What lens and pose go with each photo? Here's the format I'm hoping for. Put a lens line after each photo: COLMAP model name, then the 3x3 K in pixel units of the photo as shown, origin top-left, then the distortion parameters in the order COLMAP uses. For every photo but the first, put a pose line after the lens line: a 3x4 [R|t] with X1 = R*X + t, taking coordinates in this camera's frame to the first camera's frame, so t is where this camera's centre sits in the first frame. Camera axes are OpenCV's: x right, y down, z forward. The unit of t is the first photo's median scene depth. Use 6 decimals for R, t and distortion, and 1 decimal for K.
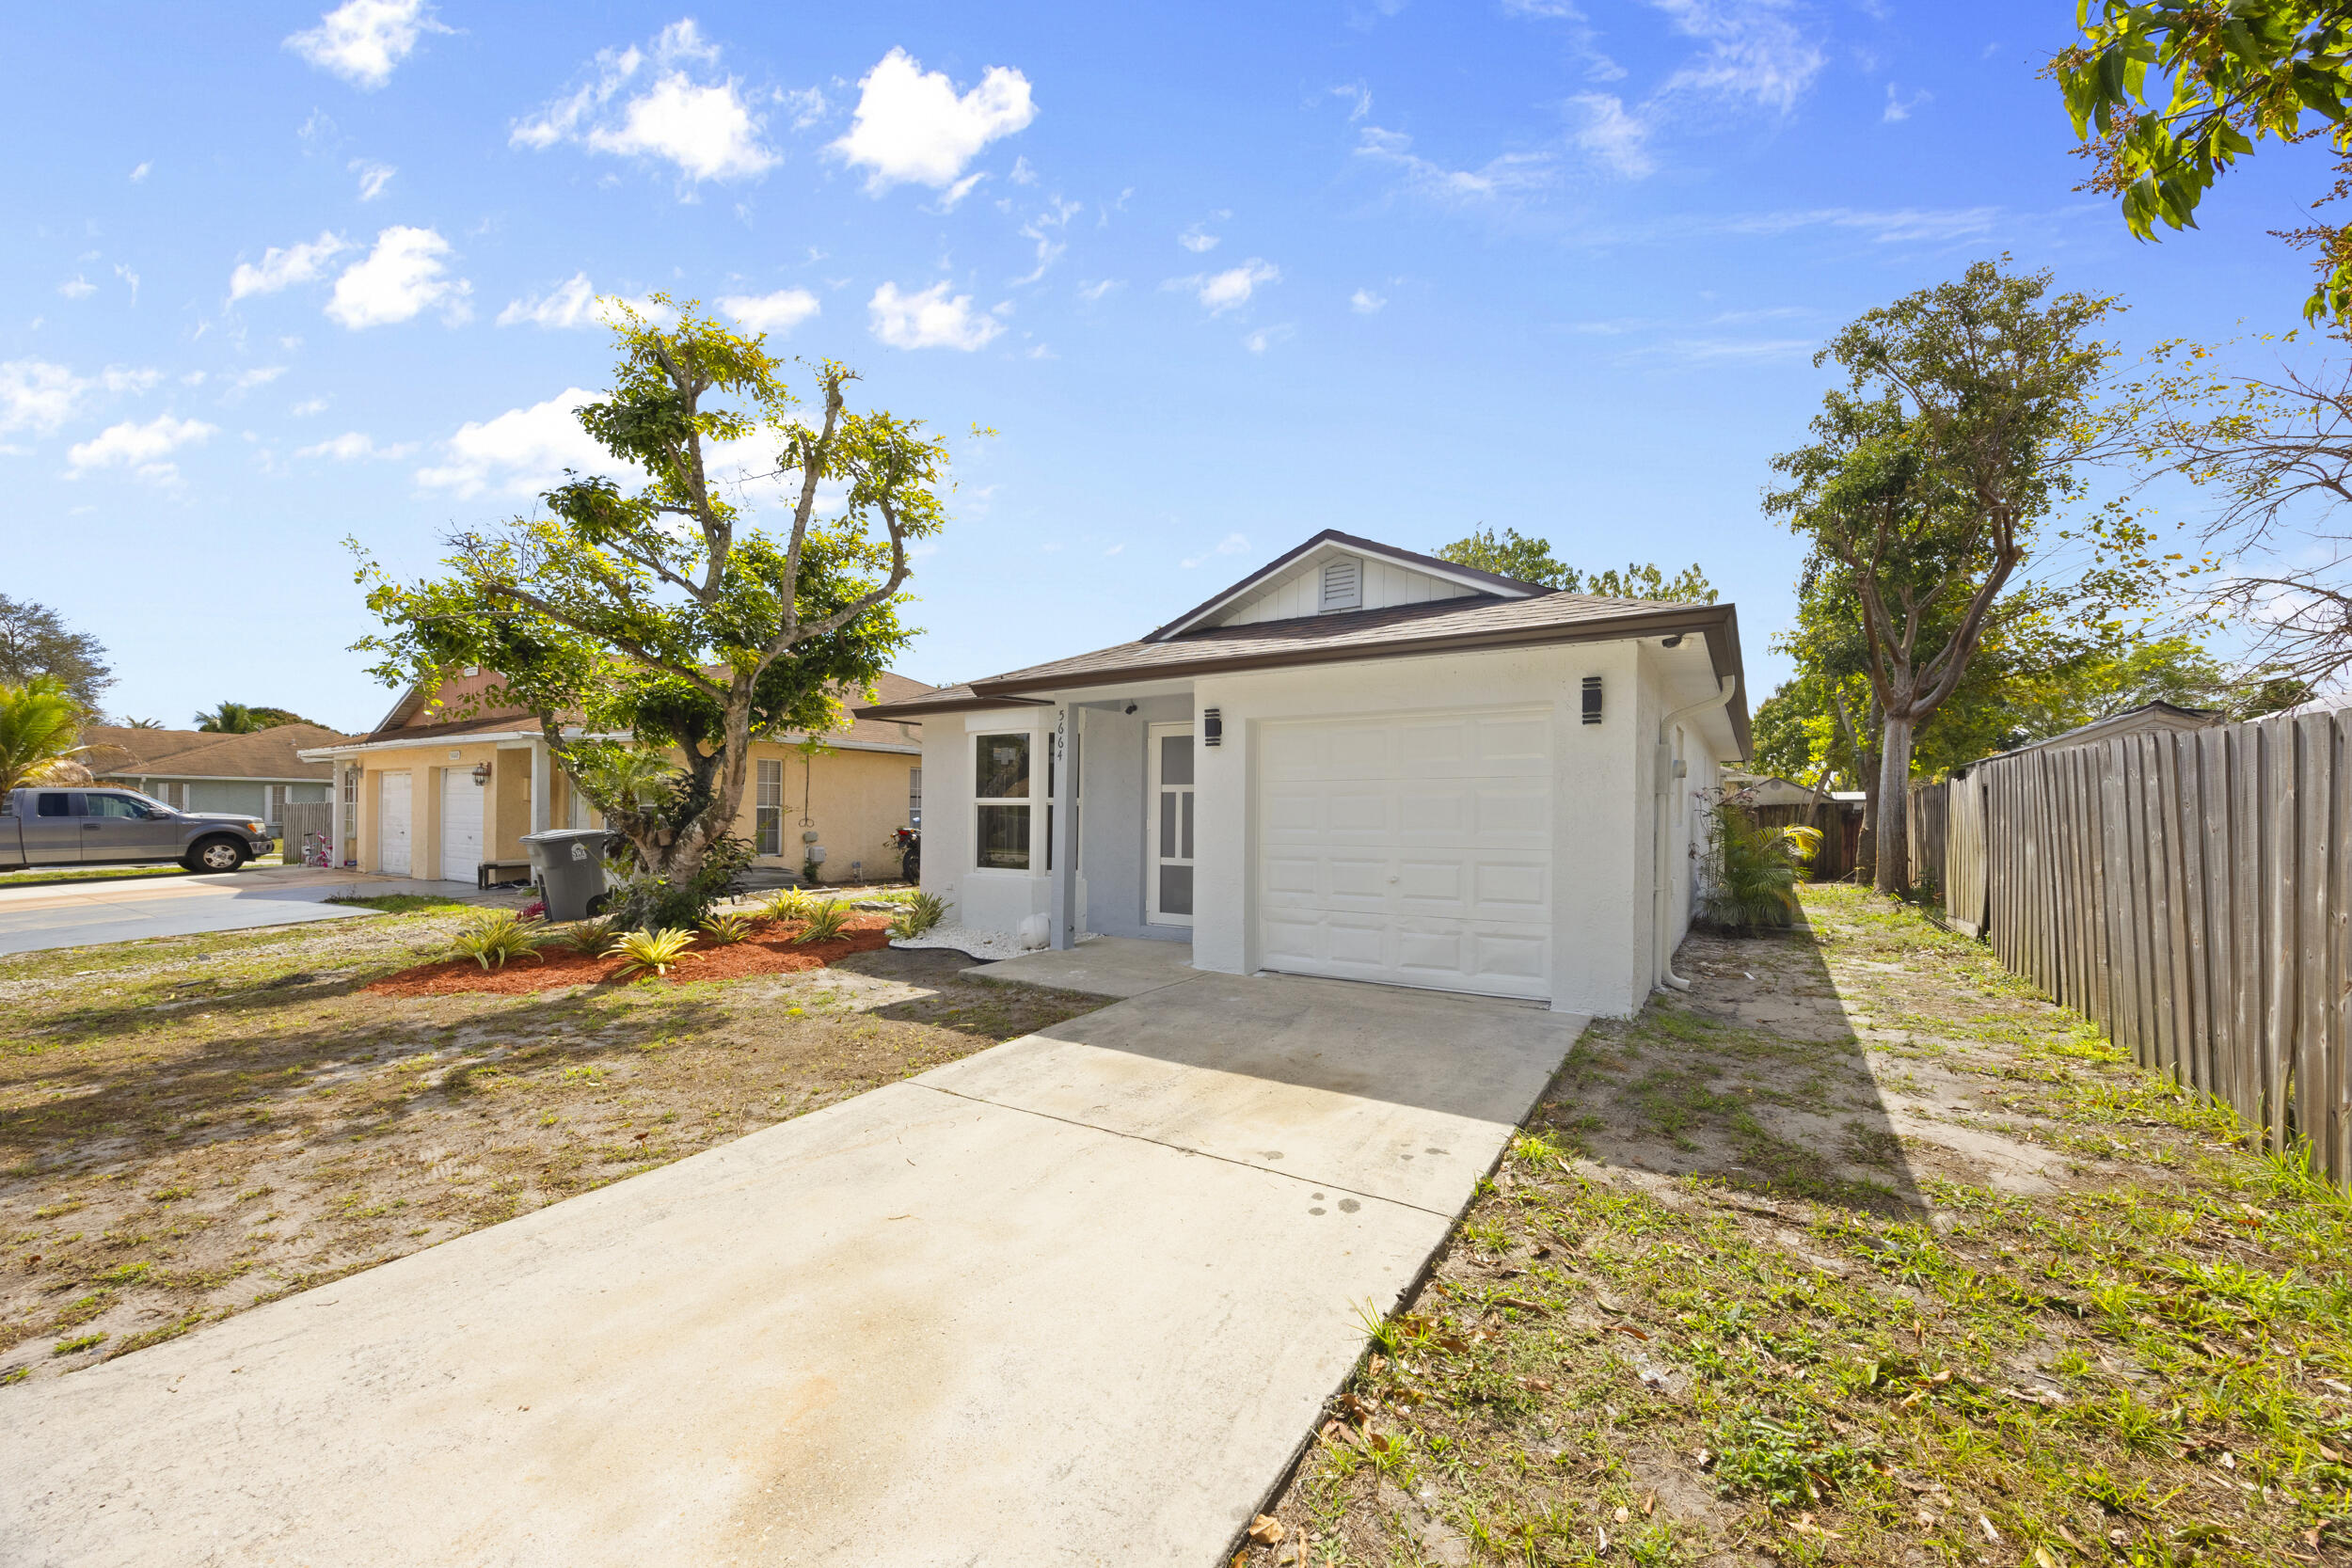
lens RADIAL K [[909.2, 0, 1187.5], [0, 909.2, 810.7], [0, 0, 1]] dist [-0.005824, -0.000136]
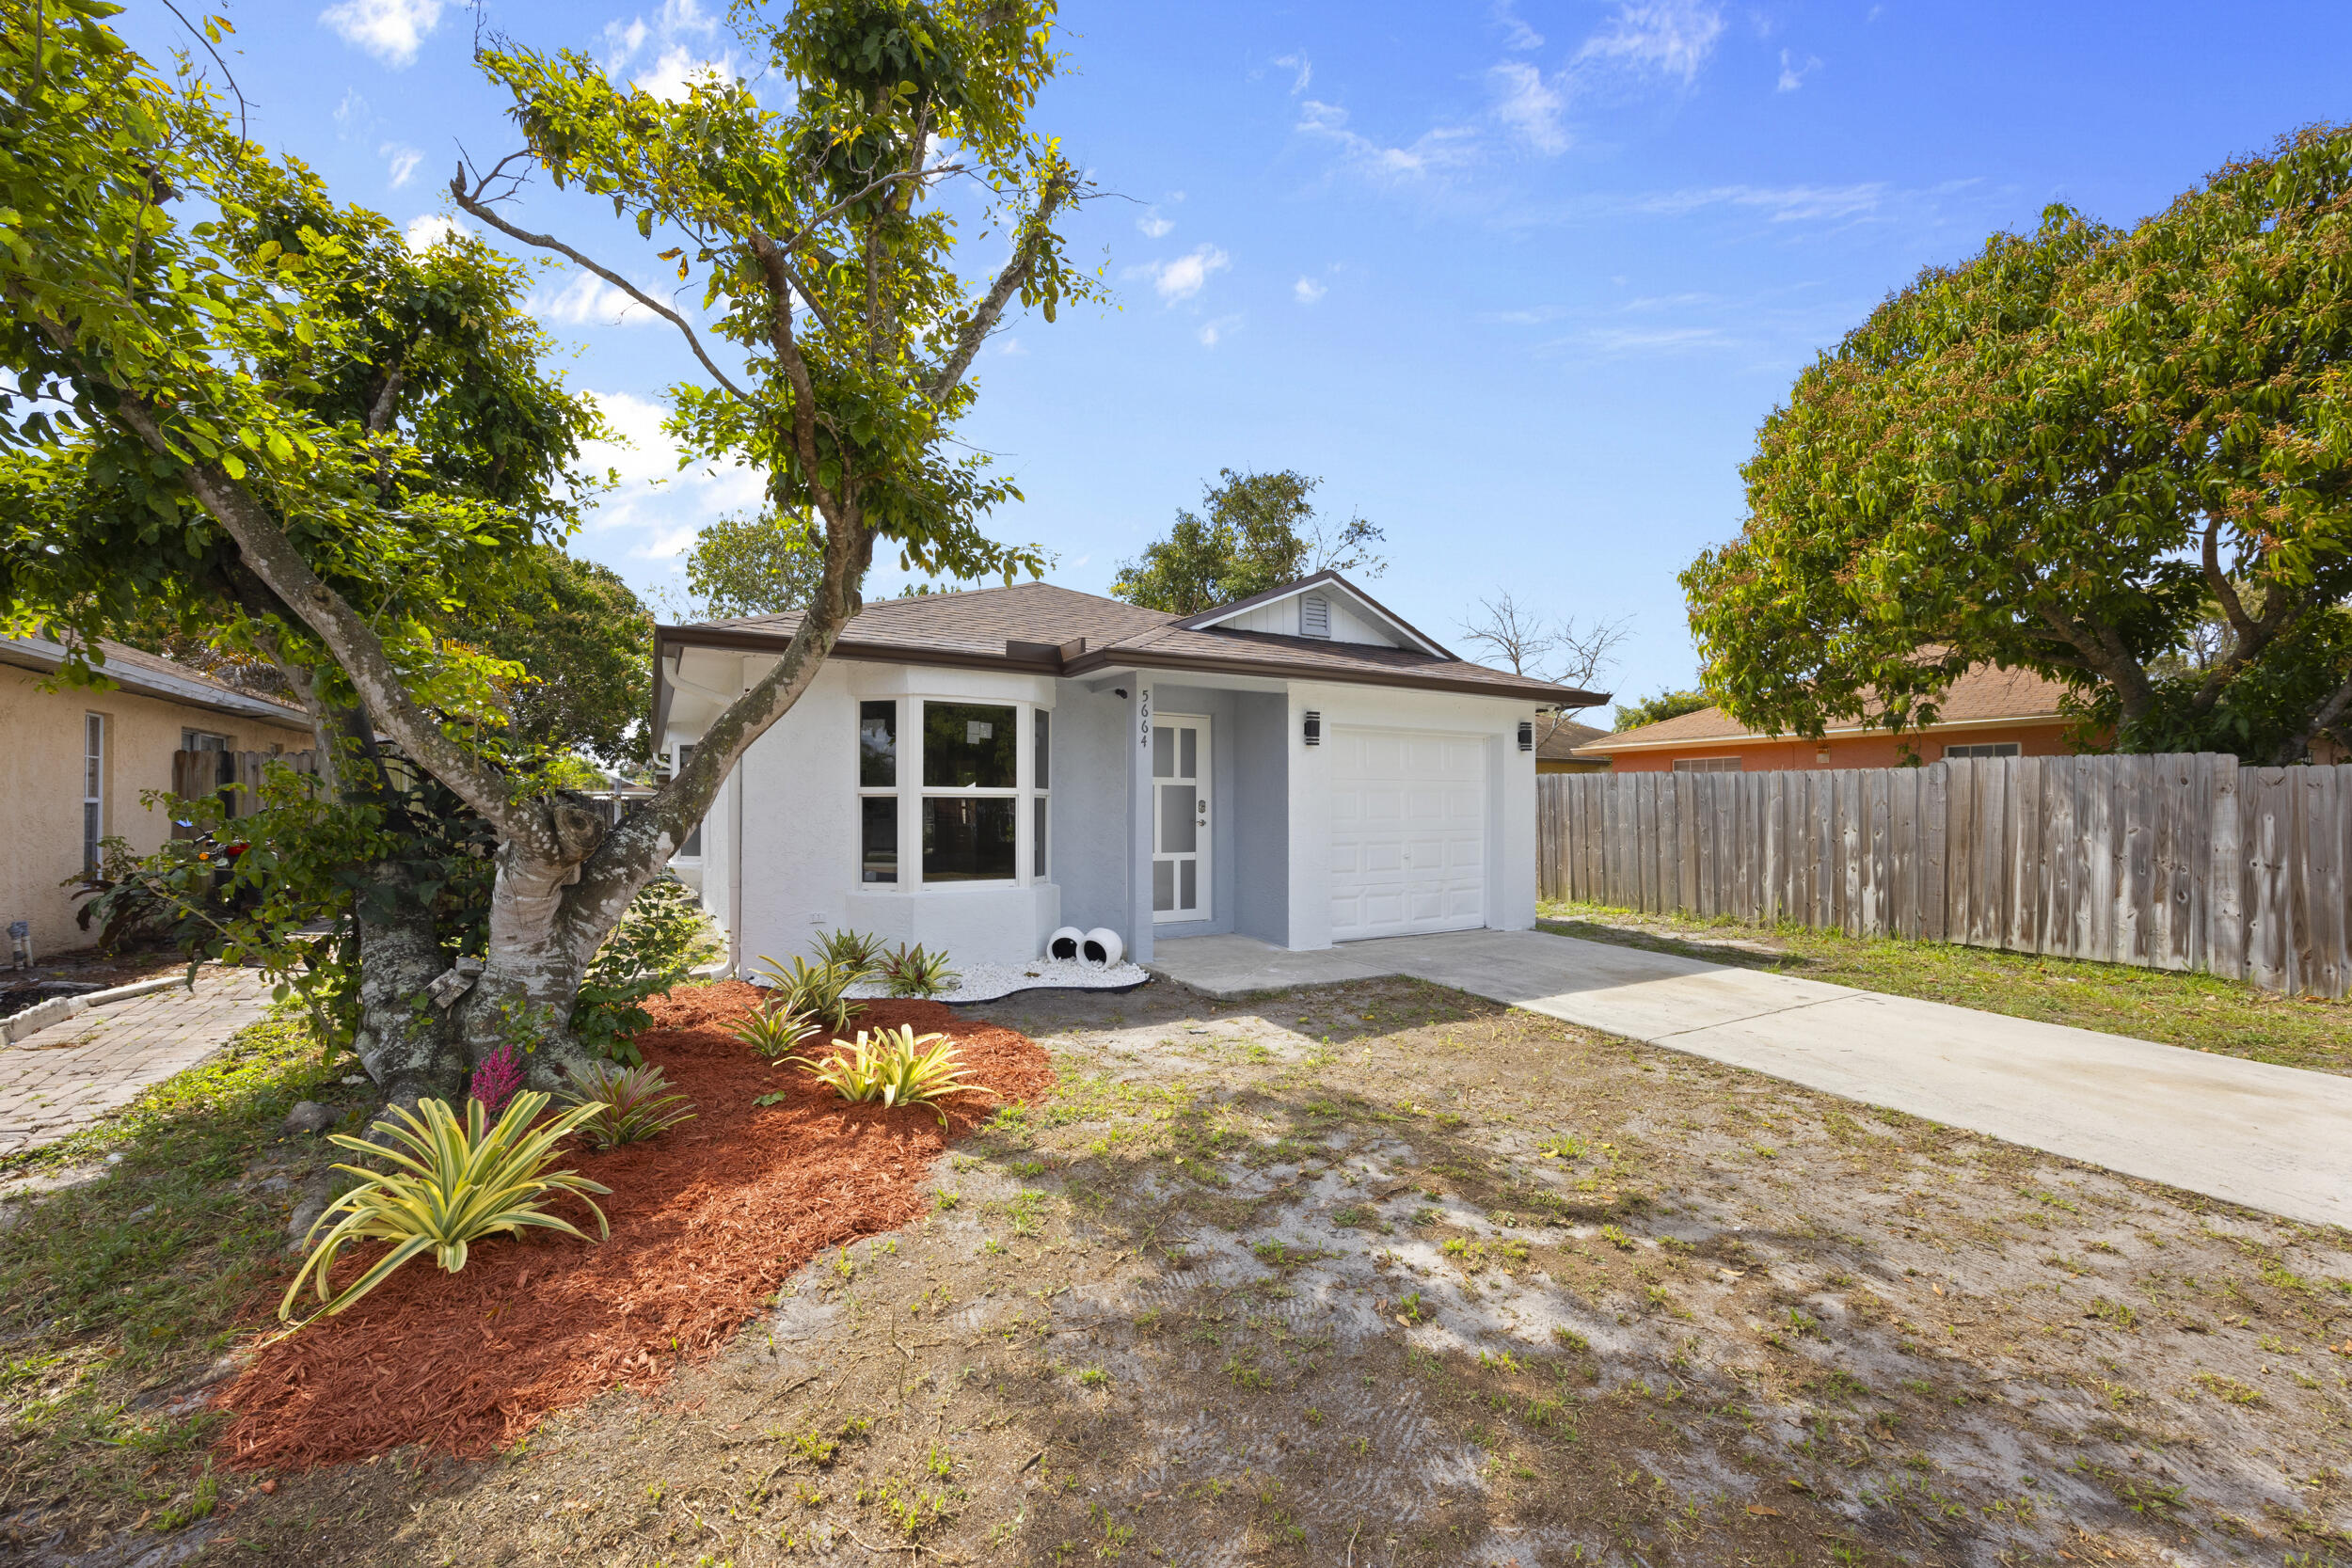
lens RADIAL K [[903.8, 0, 1189.5], [0, 903.8, 804.4], [0, 0, 1]] dist [-0.001721, -0.000145]
pose [[0.449593, -0.001514, 0.893232, -1.024760], [-0.000251, 0.999998, 0.001821, -0.001751], [-0.893234, -0.001043, 0.449592, 0.645851]]
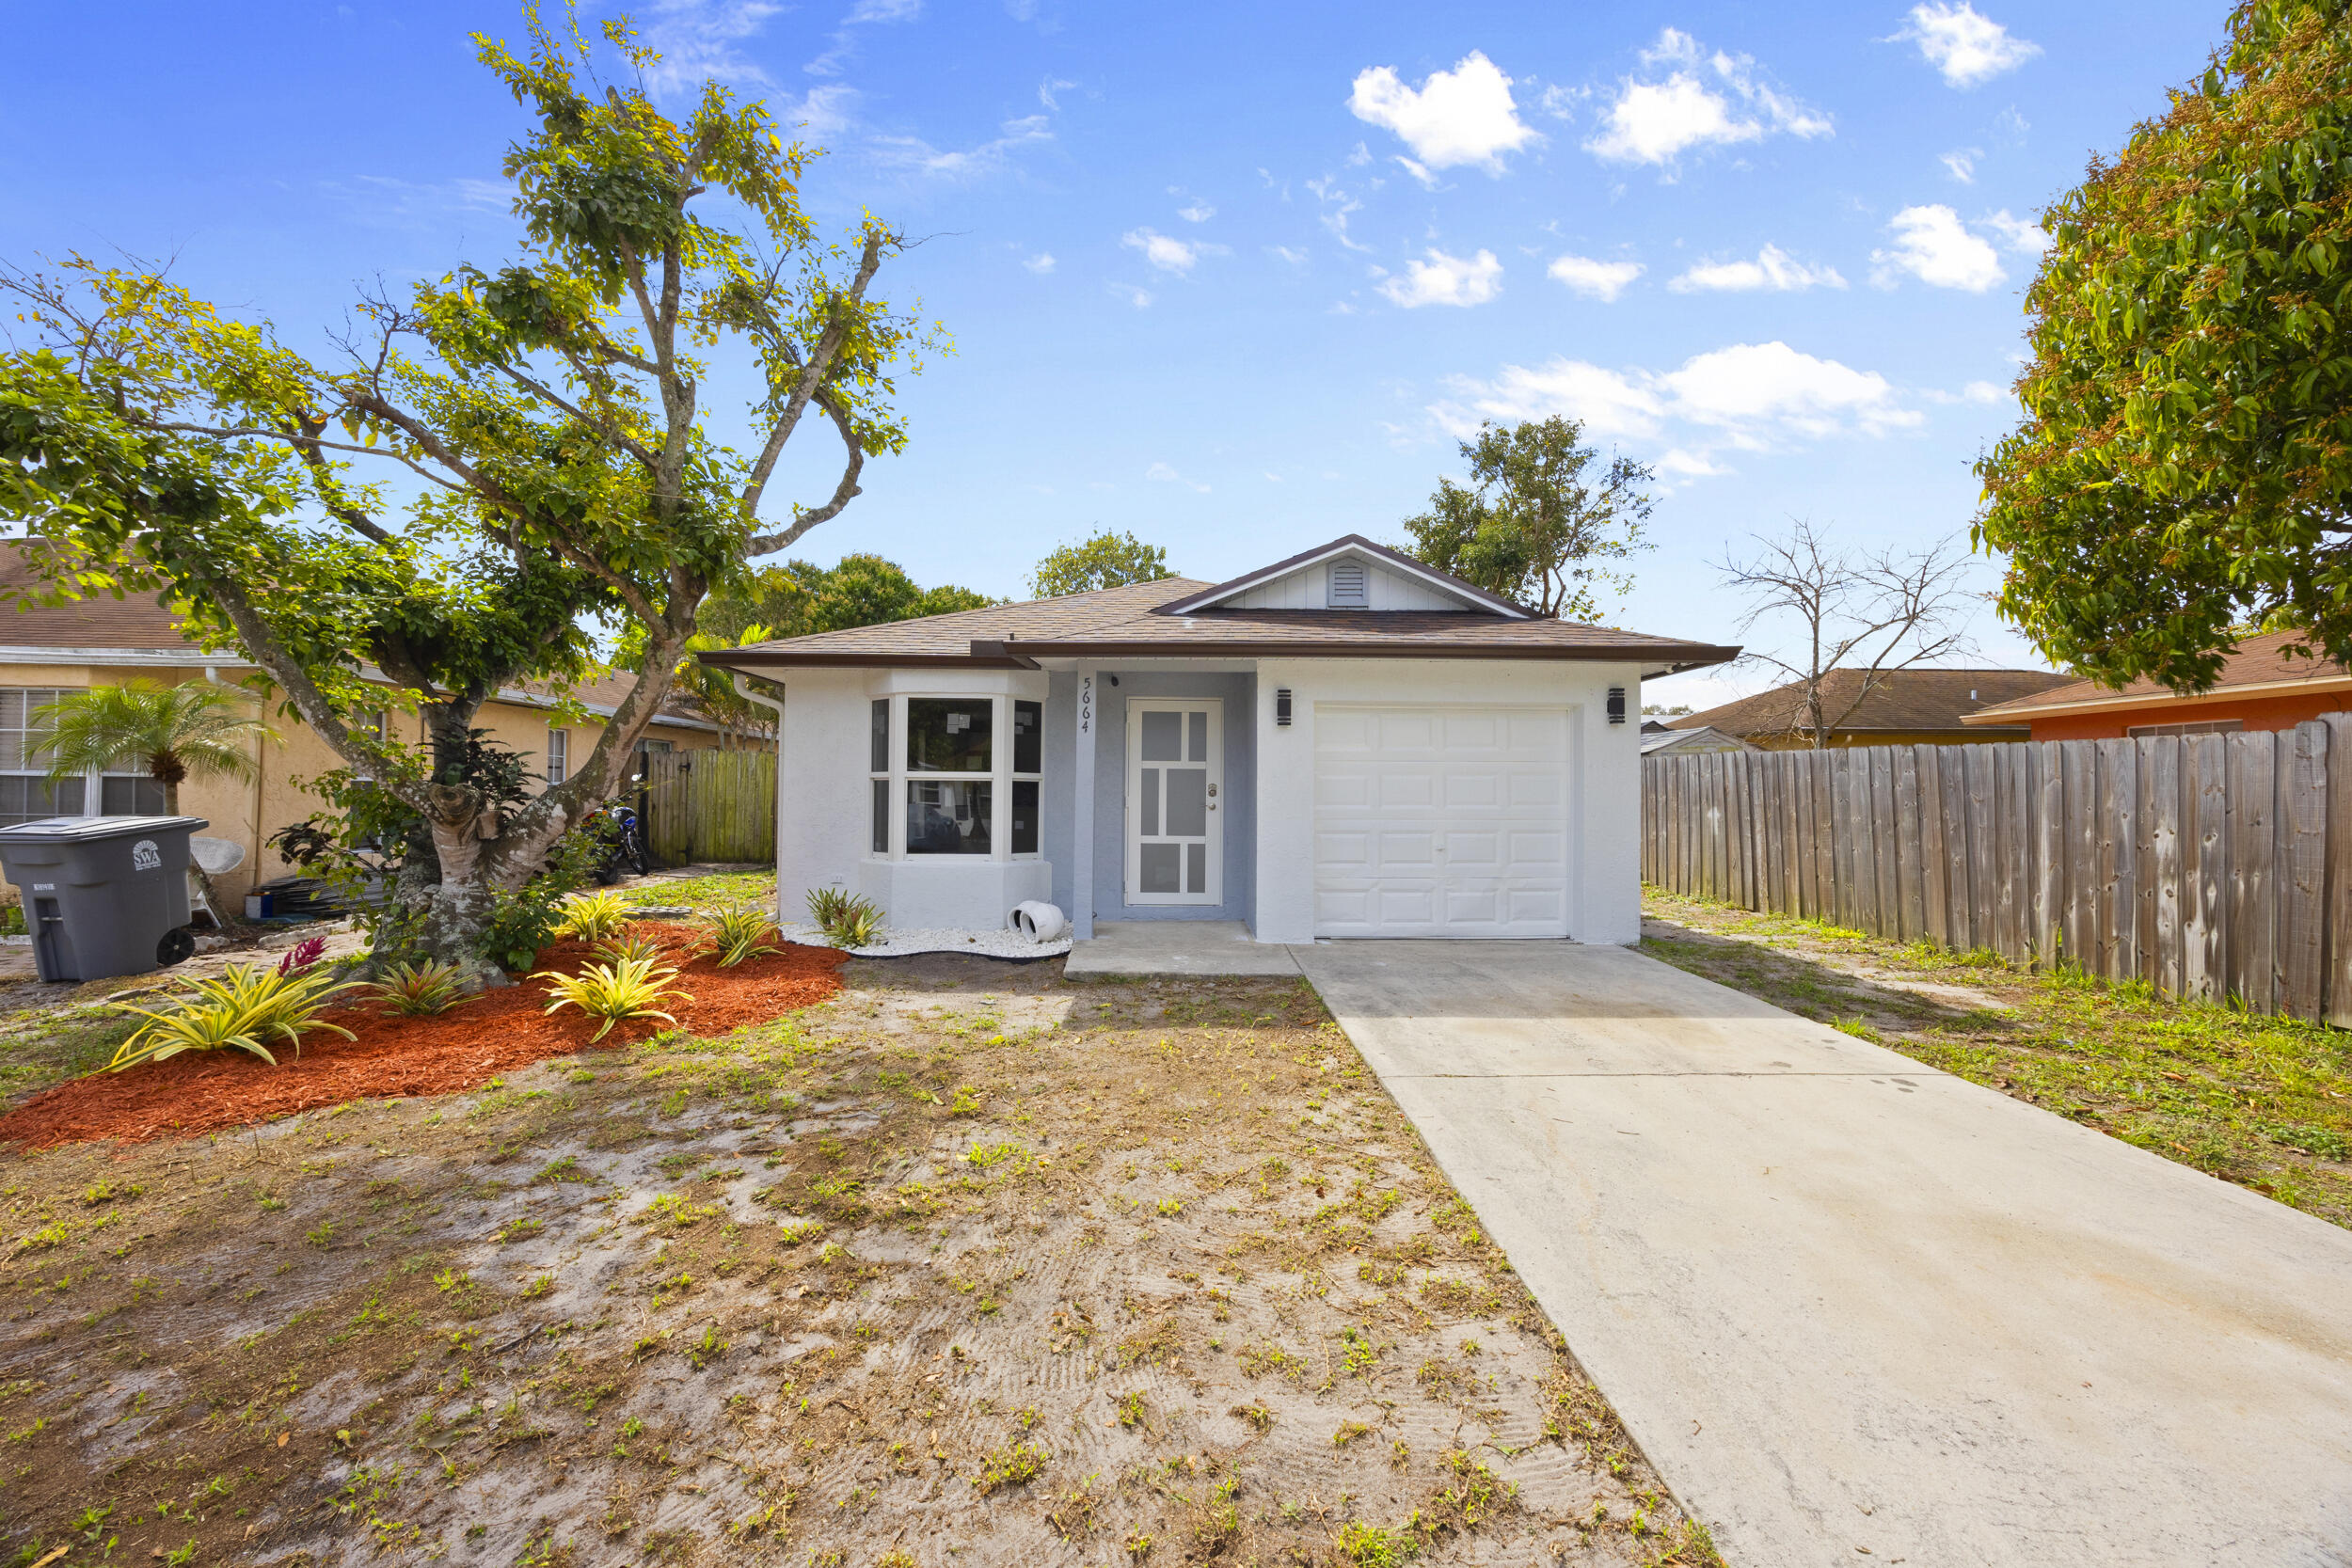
lens RADIAL K [[893.0, 0, 1186.3], [0, 893.0, 780.5], [0, 0, 1]] dist [-0.003143, -0.000098]
pose [[0.822869, 0.008077, 0.568174, -0.645741], [-0.003645, 0.999953, -0.008936, 0.001006], [-0.568220, 0.005282, 0.822860, 0.229227]]
